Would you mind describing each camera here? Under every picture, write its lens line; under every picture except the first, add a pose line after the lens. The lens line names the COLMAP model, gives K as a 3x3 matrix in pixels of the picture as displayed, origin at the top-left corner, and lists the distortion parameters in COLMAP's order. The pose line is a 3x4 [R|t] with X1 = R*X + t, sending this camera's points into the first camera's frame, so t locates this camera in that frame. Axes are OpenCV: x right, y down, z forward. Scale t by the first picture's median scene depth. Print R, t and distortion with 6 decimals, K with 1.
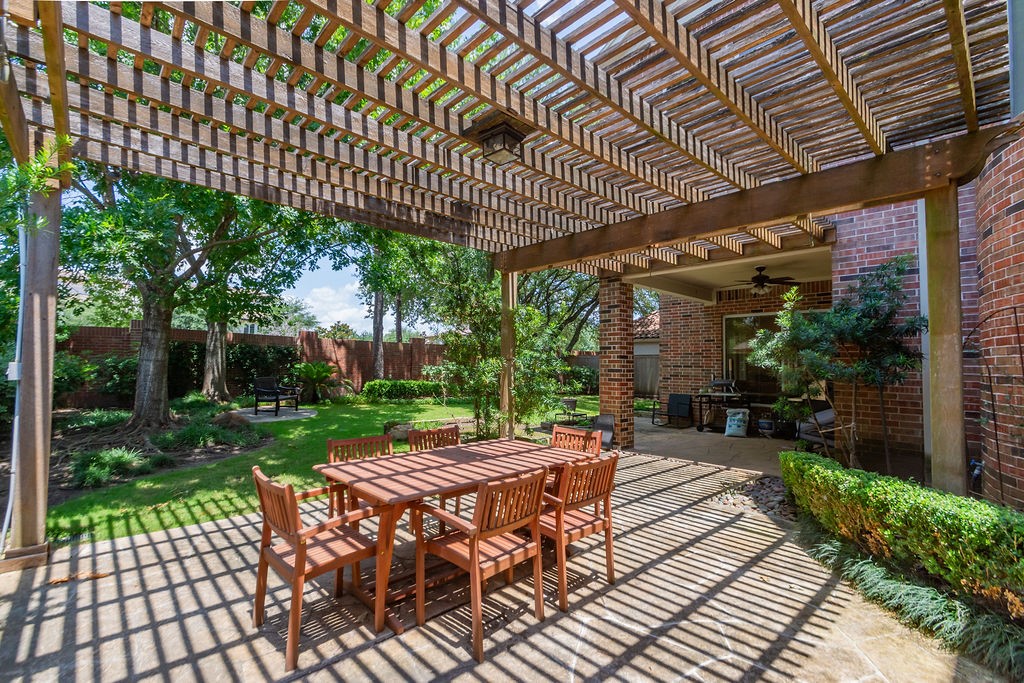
lens RADIAL K [[454.0, 0, 508.5], [0, 454.0, 358.0], [0, 0, 1]] dist [0.016700, -0.017203]
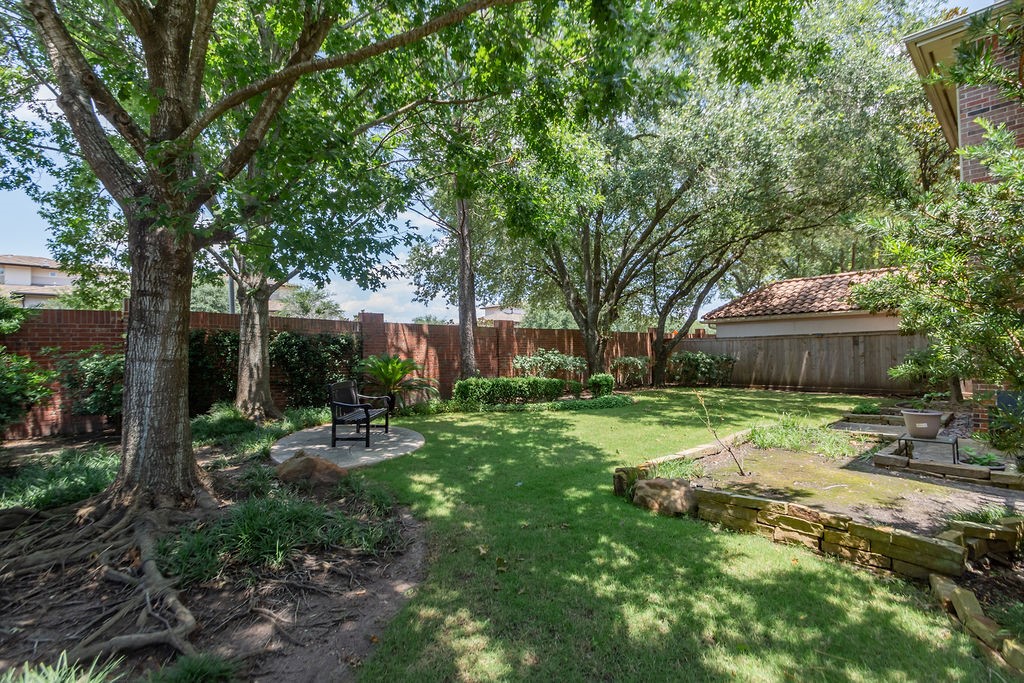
lens RADIAL K [[454.0, 0, 508.5], [0, 454.0, 358.0], [0, 0, 1]] dist [0.016700, -0.017203]
pose [[0.999585, -0.025683, -0.013065, -0.242670], [0.025991, 0.999374, 0.023997, 0.001467], [0.012441, -0.024327, 0.999627, 0.315822]]
